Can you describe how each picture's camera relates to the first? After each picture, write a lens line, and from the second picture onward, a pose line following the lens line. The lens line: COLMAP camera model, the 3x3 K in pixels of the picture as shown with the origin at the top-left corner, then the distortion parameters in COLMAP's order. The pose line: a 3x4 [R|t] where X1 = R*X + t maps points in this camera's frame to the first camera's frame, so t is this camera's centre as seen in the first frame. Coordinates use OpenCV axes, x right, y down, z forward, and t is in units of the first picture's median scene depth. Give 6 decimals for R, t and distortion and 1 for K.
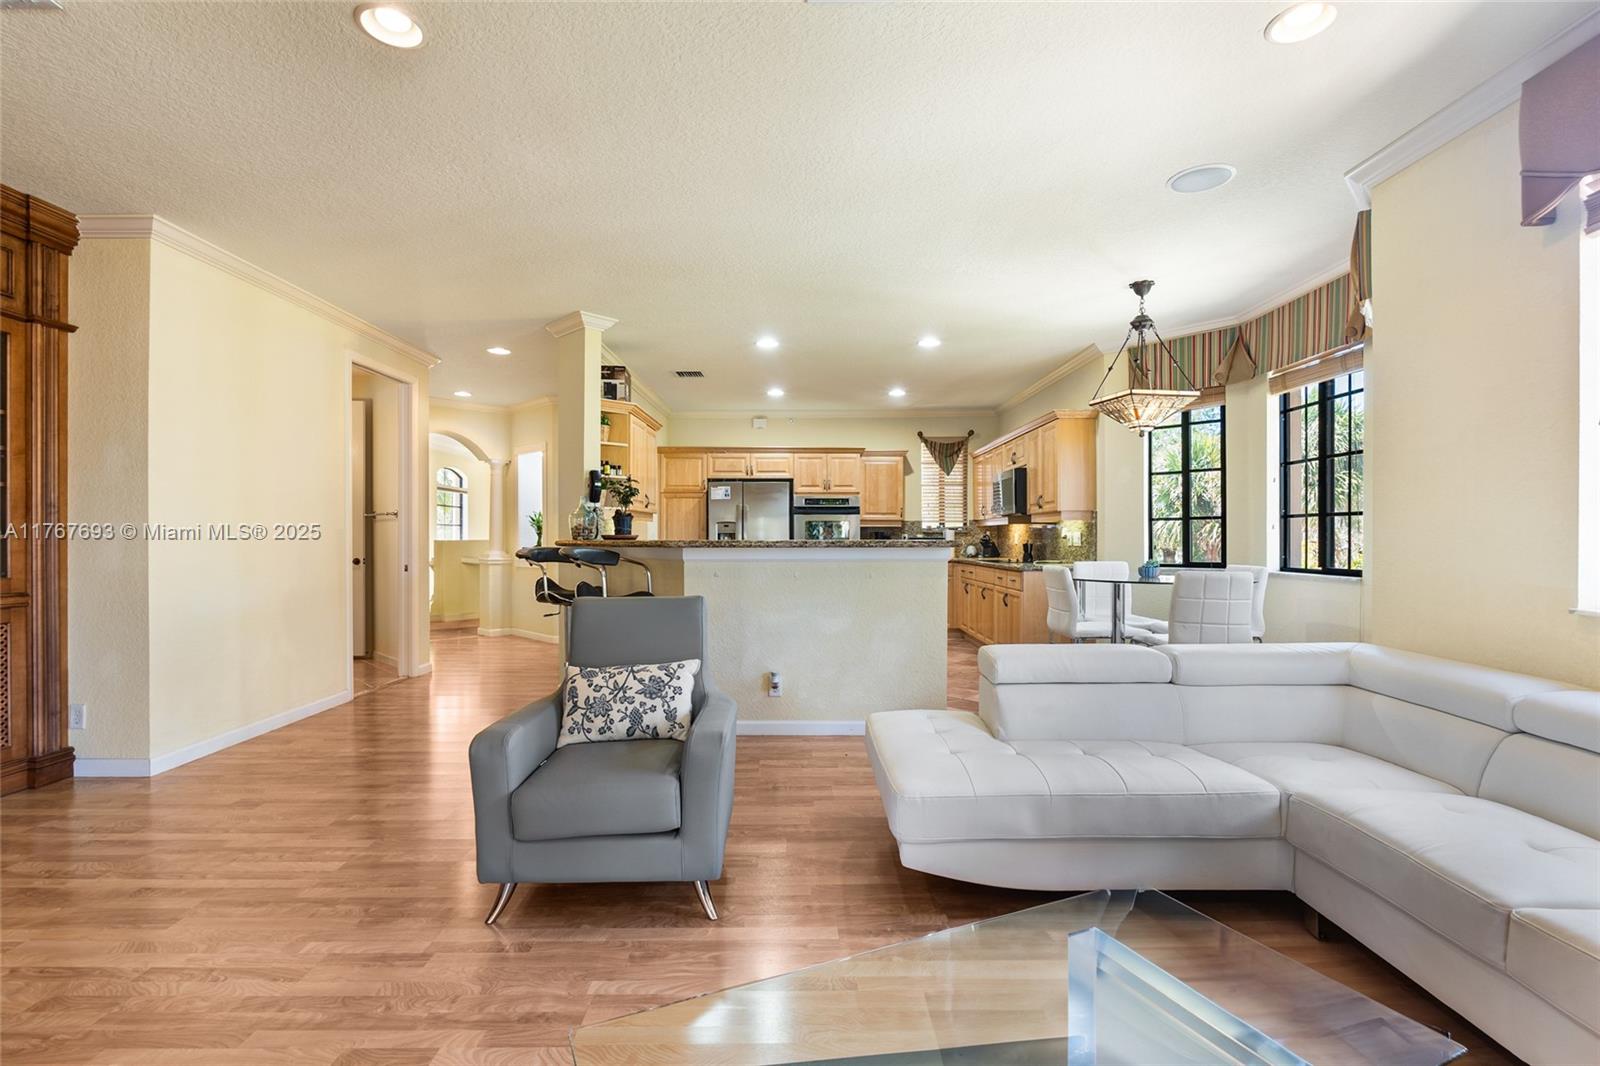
lens RADIAL K [[739.1, 0, 805.6], [0, 739.1, 543.2], [0, 0, 1]] dist [-0.013244, 0.001379]
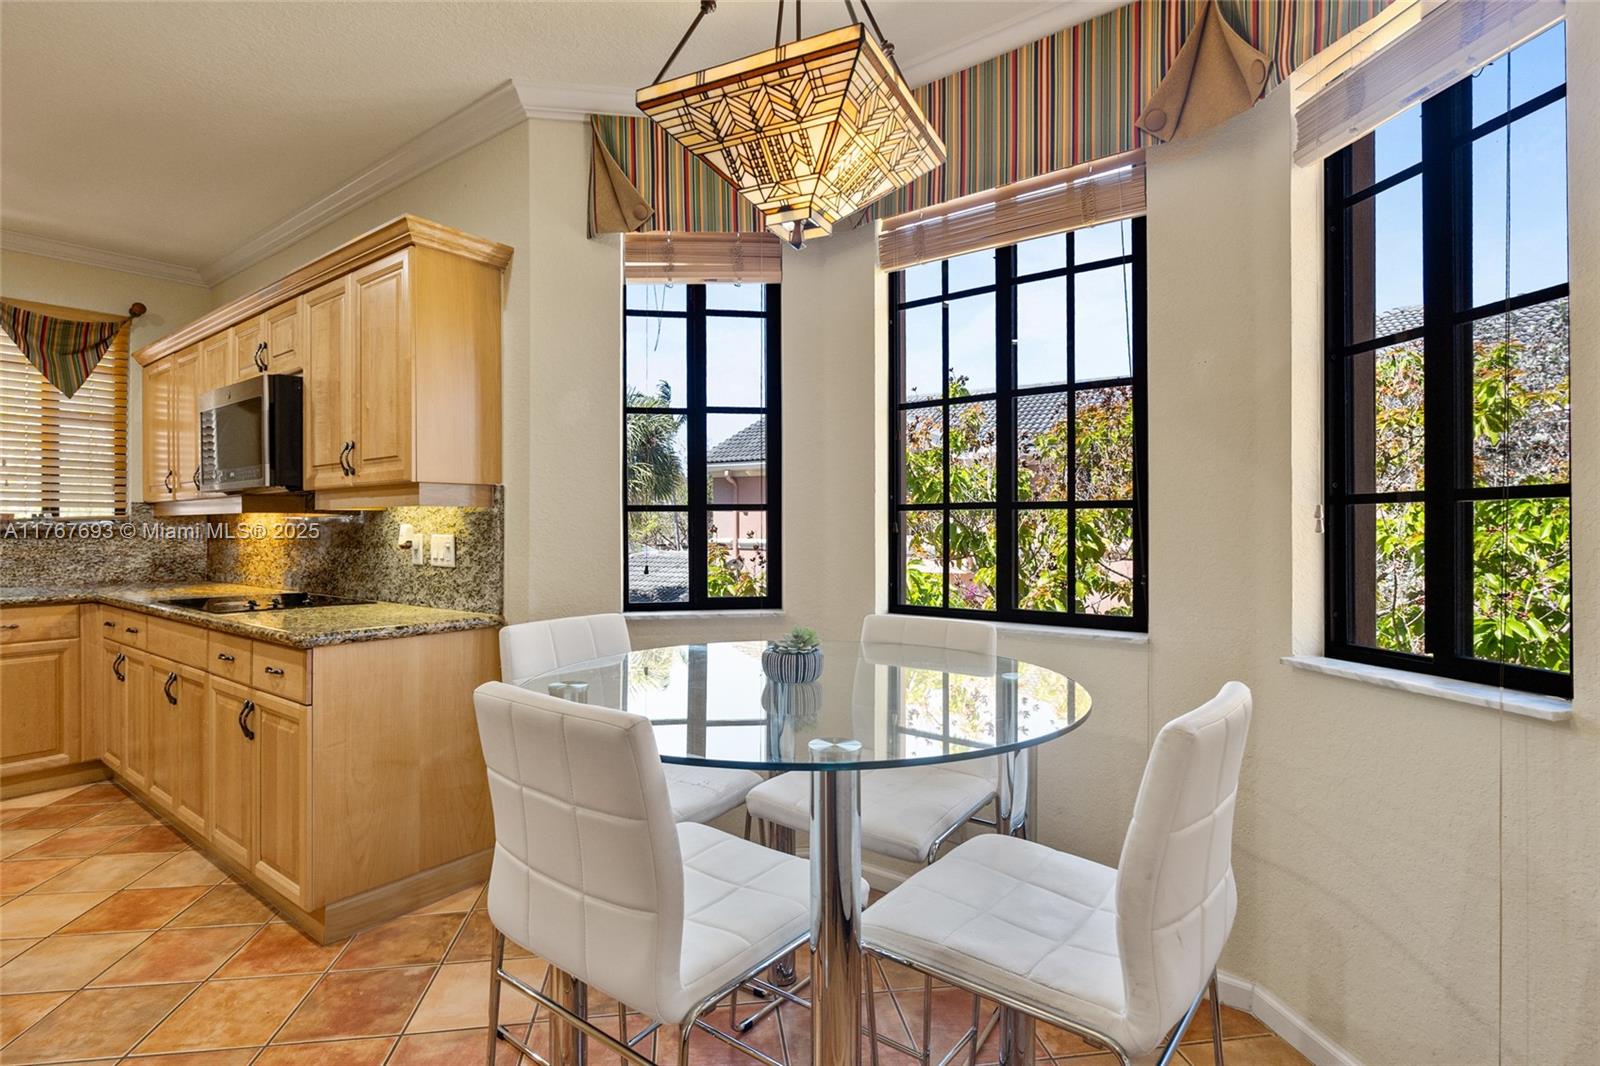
lens RADIAL K [[739.1, 0, 799.4], [0, 739.1, 530.8], [0, 0, 1]] dist [-0.013244, 0.001379]
pose [[0.589861, -0.003876, 0.807496, 0.132766], [0.007506, 0.999972, -0.000682, -0.013883], [-0.807470, 0.006463, 0.589873, 0.537554]]
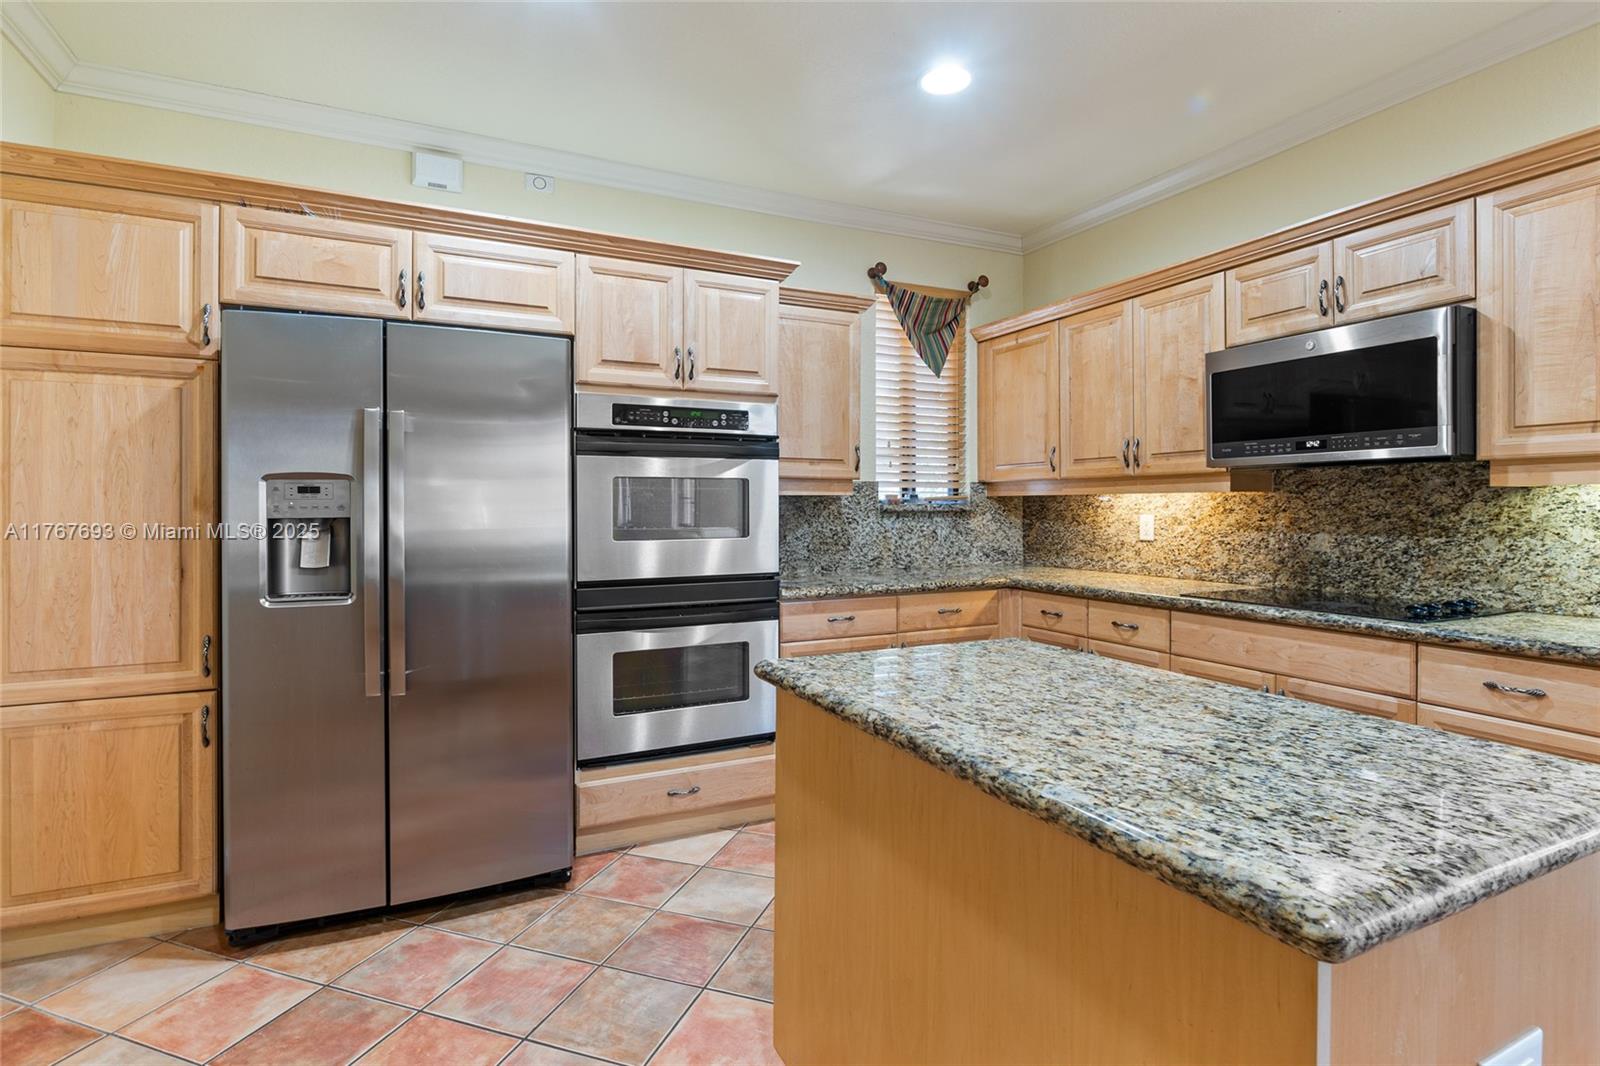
lens RADIAL K [[739.1, 0, 805.6], [0, 739.1, 513.4], [0, 0, 1]] dist [-0.013244, 0.001379]
pose [[0.895638, -0.004228, 0.444763, -0.082523], [0.003258, 0.999990, 0.002946, -0.019054], [-0.444771, -0.001190, 0.895644, 0.857626]]
